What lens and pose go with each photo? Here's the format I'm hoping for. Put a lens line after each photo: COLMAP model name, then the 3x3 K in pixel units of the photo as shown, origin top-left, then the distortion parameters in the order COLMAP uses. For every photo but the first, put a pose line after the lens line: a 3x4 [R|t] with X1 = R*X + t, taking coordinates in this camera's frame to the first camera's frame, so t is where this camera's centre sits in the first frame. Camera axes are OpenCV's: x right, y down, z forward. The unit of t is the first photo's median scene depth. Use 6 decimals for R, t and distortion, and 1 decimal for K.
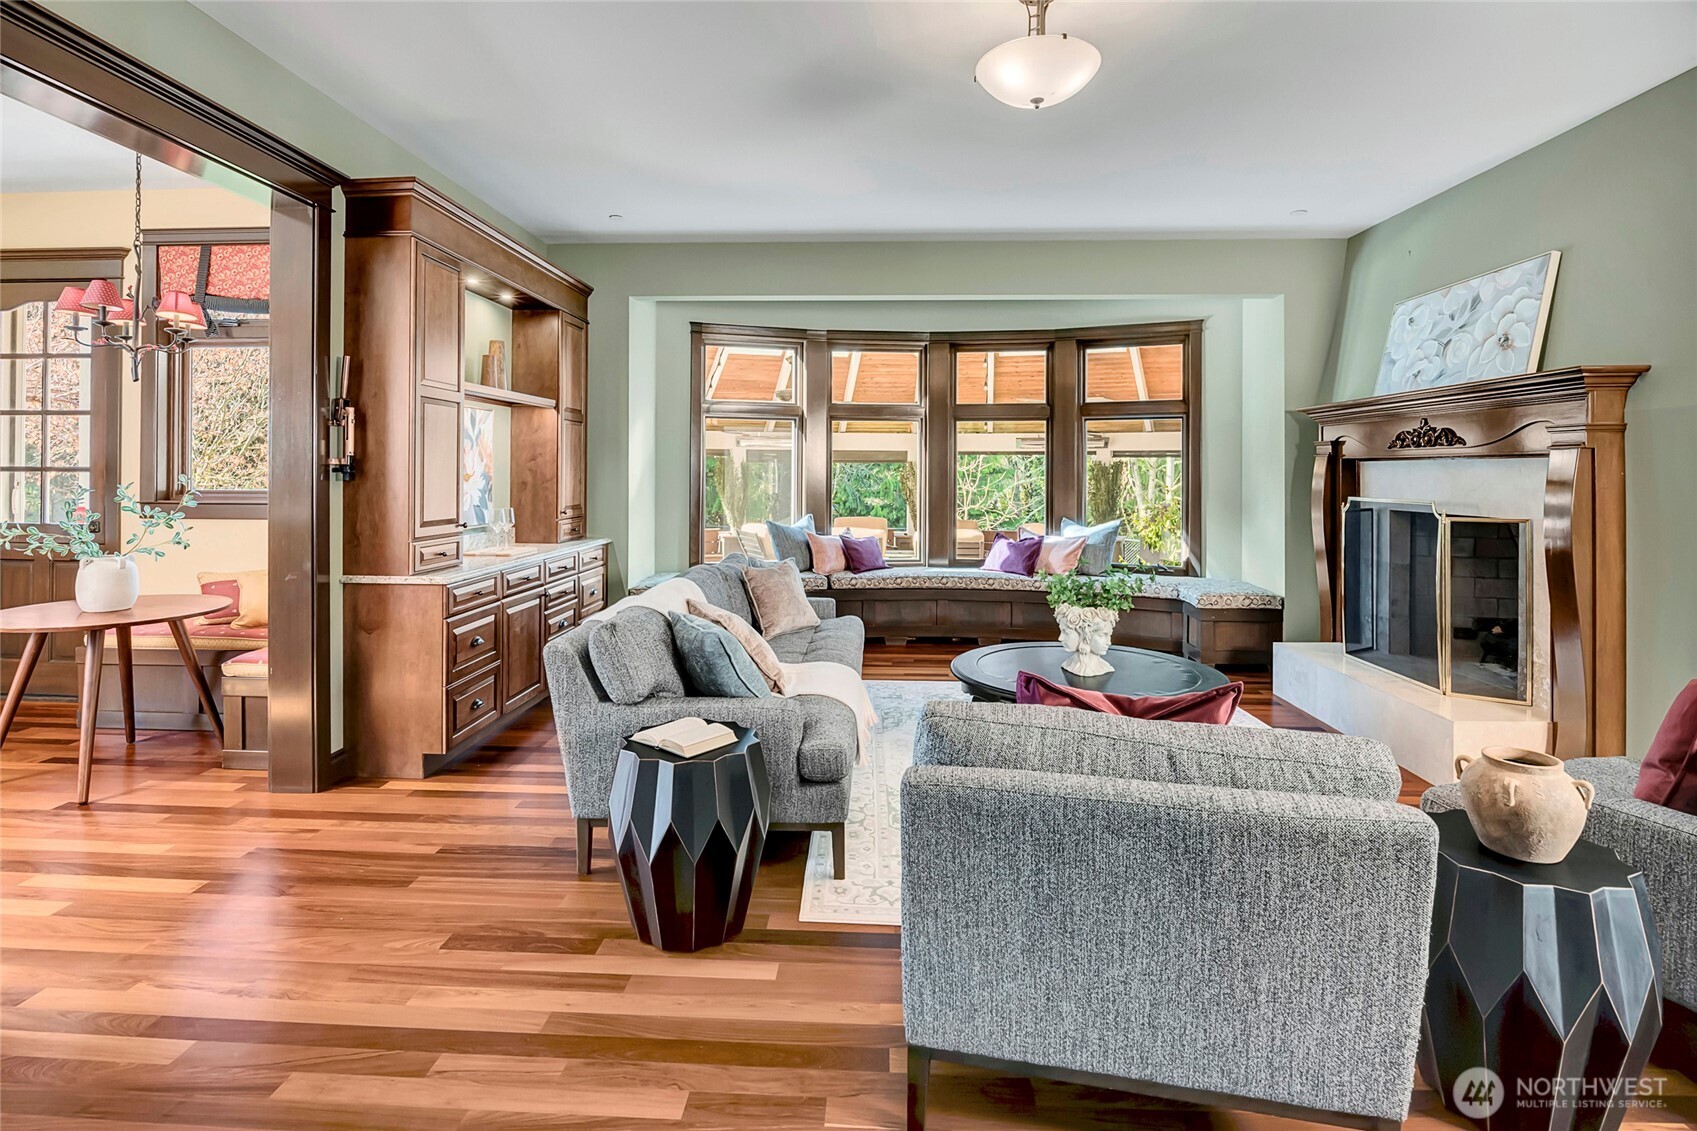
lens RADIAL K [[816.6, 0, 848.5], [0, 816.6, 565.5], [0, 0, 1]] dist [-0.014659, 0.000267]
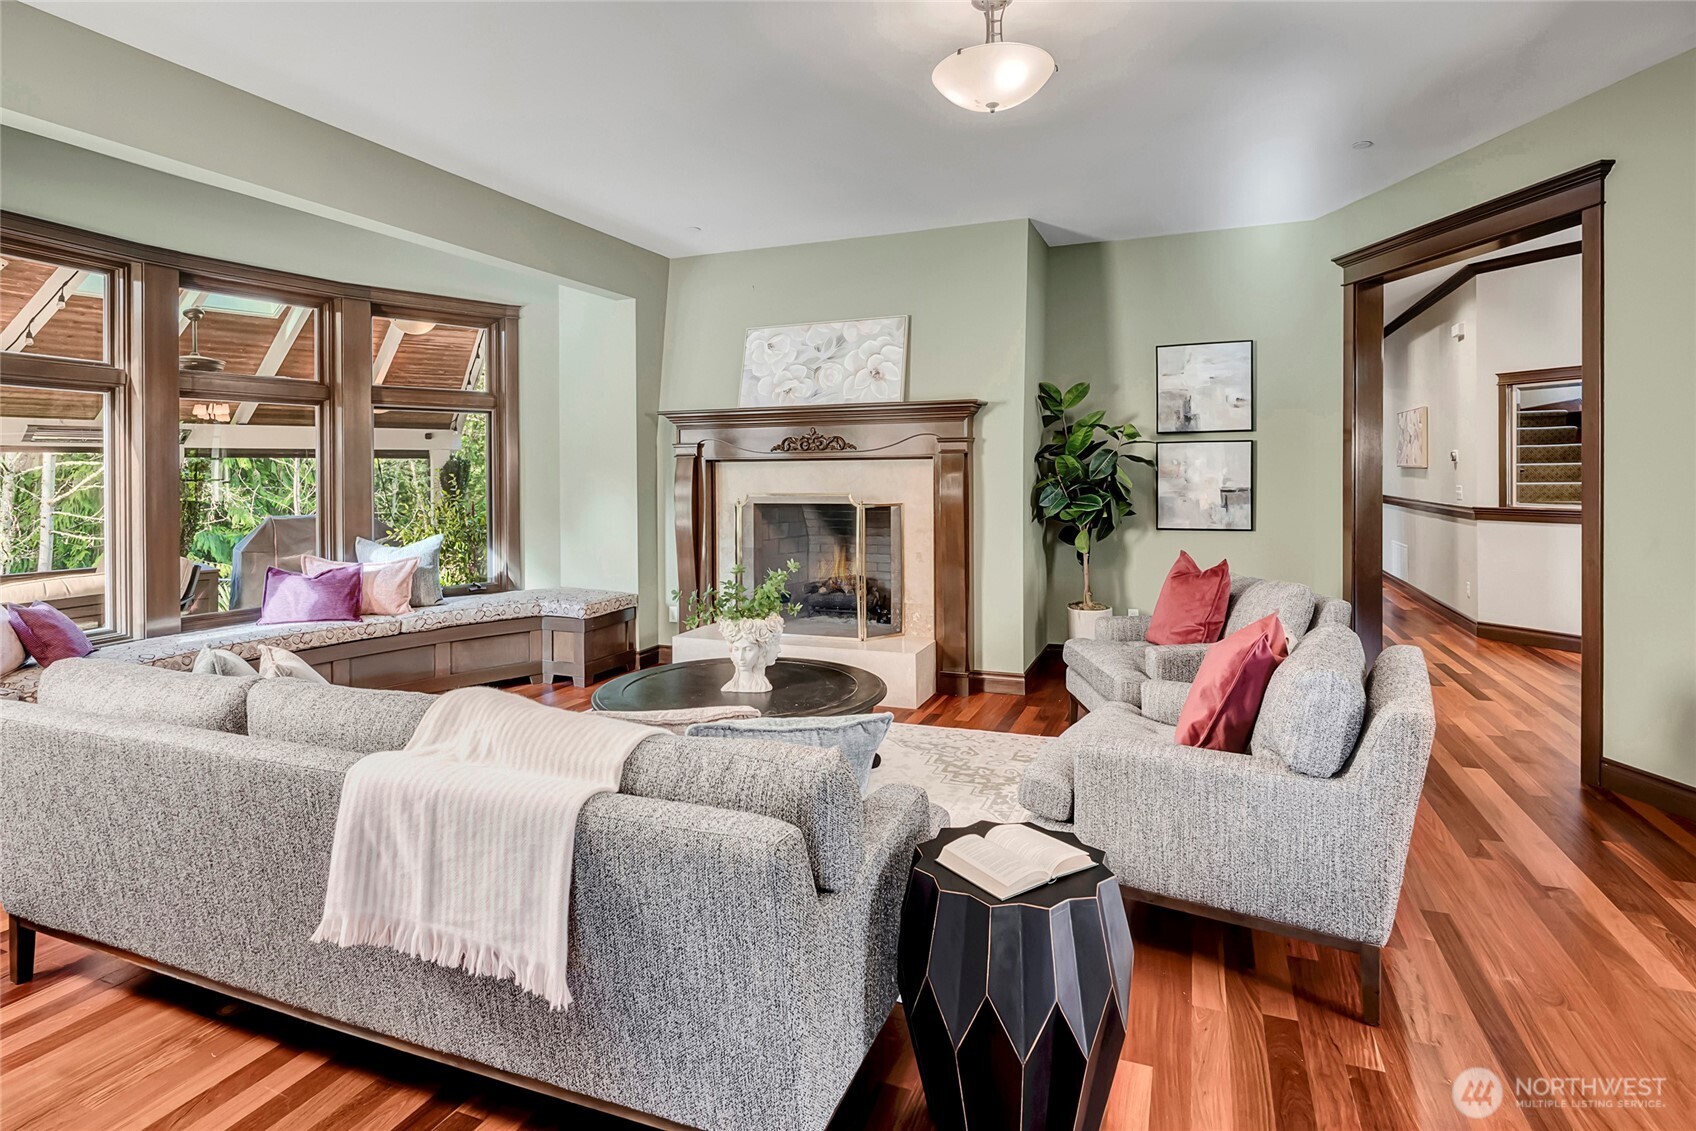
lens RADIAL K [[858.6, 0, 848.0], [0, 858.6, 565.5], [0, 0, 1]] dist [-0.000545, 0.000006]
pose [[0.331166, -0.111710, 0.936937, -0.498249], [0.118656, 0.990015, 0.076099, -0.060159], [-0.936082, 0.085972, 0.341114, 0.475224]]
